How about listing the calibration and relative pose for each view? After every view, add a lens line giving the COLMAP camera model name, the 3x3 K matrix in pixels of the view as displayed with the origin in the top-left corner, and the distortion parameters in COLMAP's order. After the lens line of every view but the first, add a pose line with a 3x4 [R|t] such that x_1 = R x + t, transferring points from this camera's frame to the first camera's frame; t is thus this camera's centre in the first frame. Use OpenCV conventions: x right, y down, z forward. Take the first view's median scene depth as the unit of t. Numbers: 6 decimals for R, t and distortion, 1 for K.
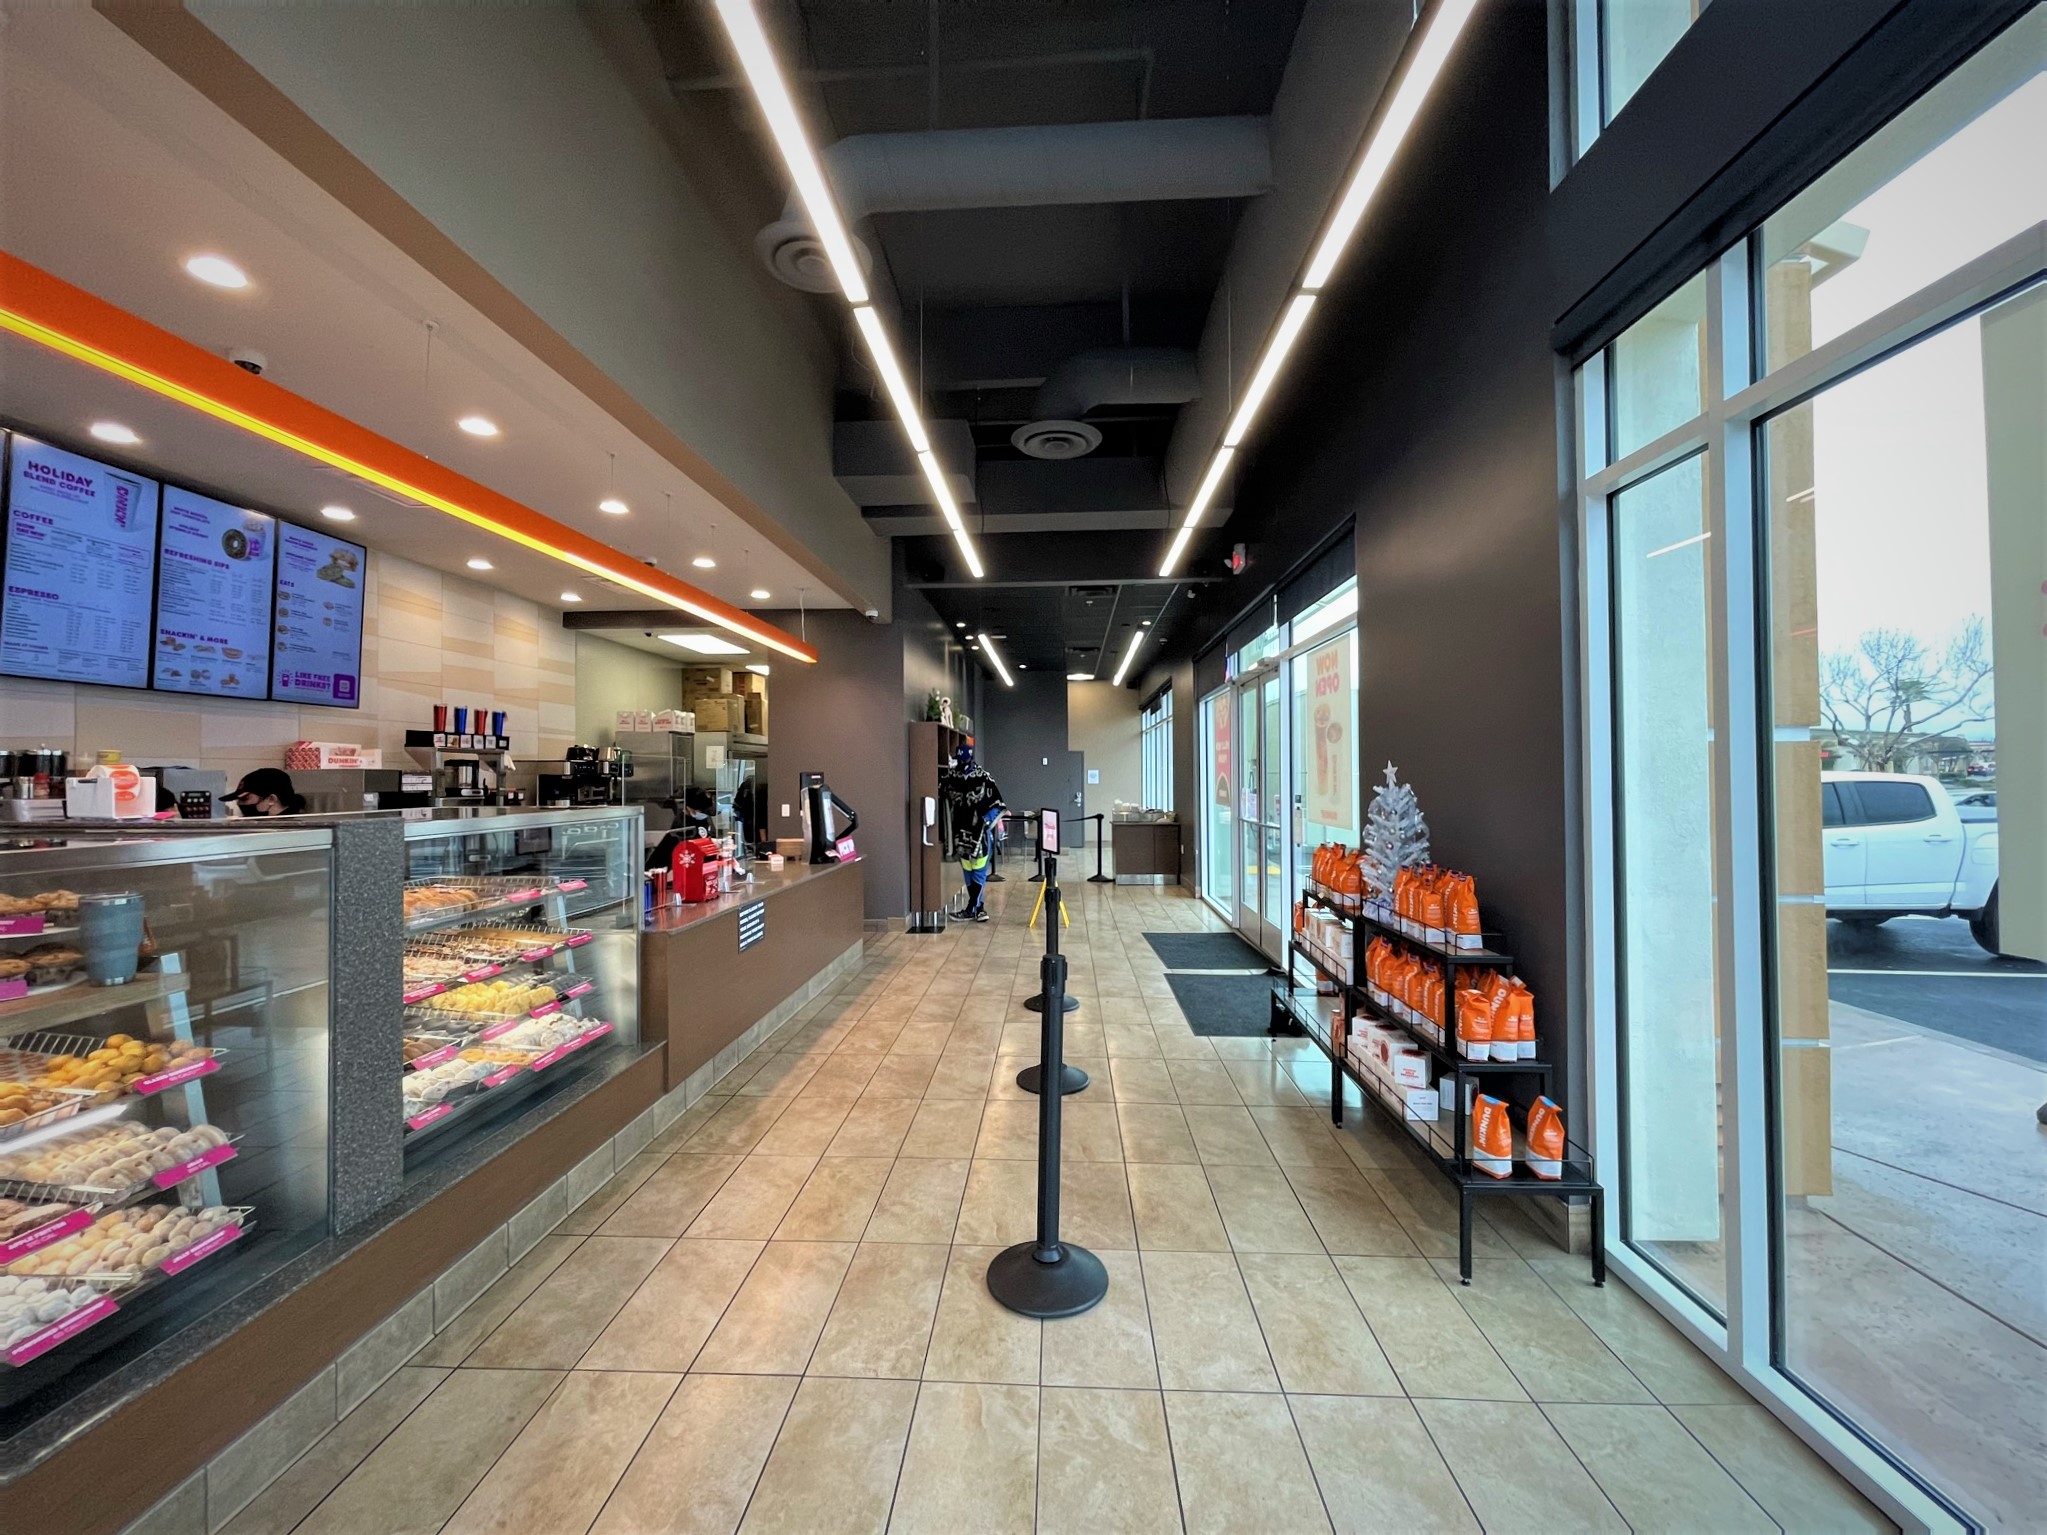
lens RADIAL K [[835.7, 0, 1030.2], [0, 835.7, 761.7], [0, 0, 1]] dist [-0.000906, -0.000004]
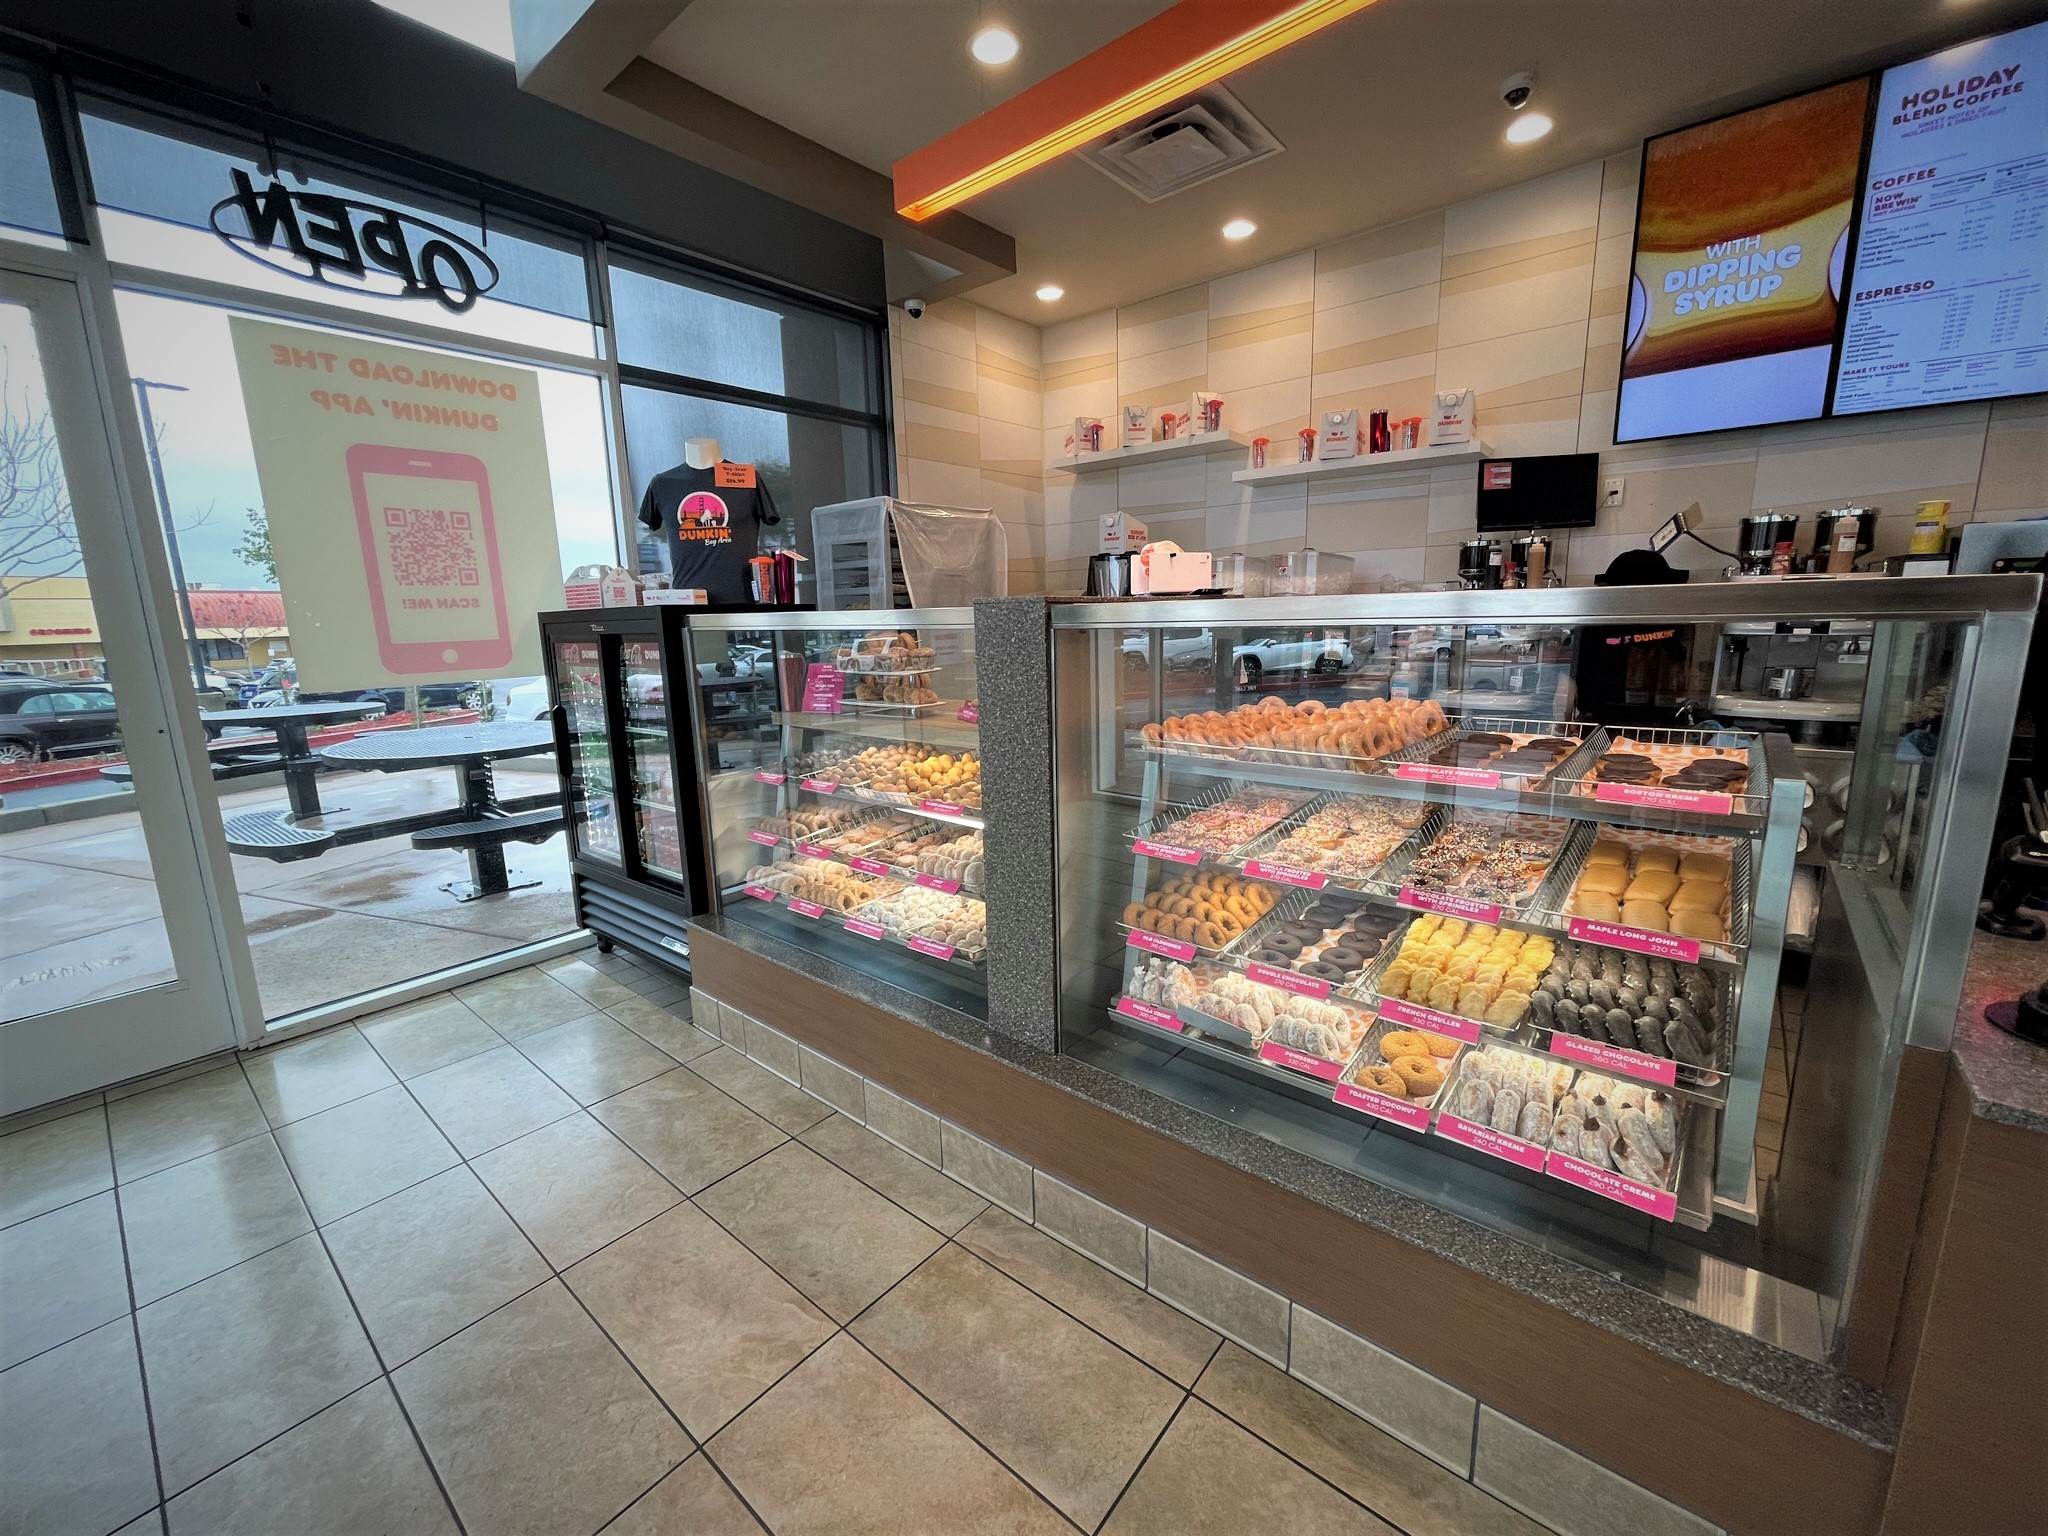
lens RADIAL K [[836.1, 0, 1030.7], [0, 836.1, 762.2], [0, 0, 1]] dist [-0.000906, -0.000004]
pose [[-0.607113, 0.165575, -0.777173, -0.079301], [0.041649, 0.983336, 0.176962, 0.047868], [0.793523, 0.075067, -0.603892, 0.879866]]
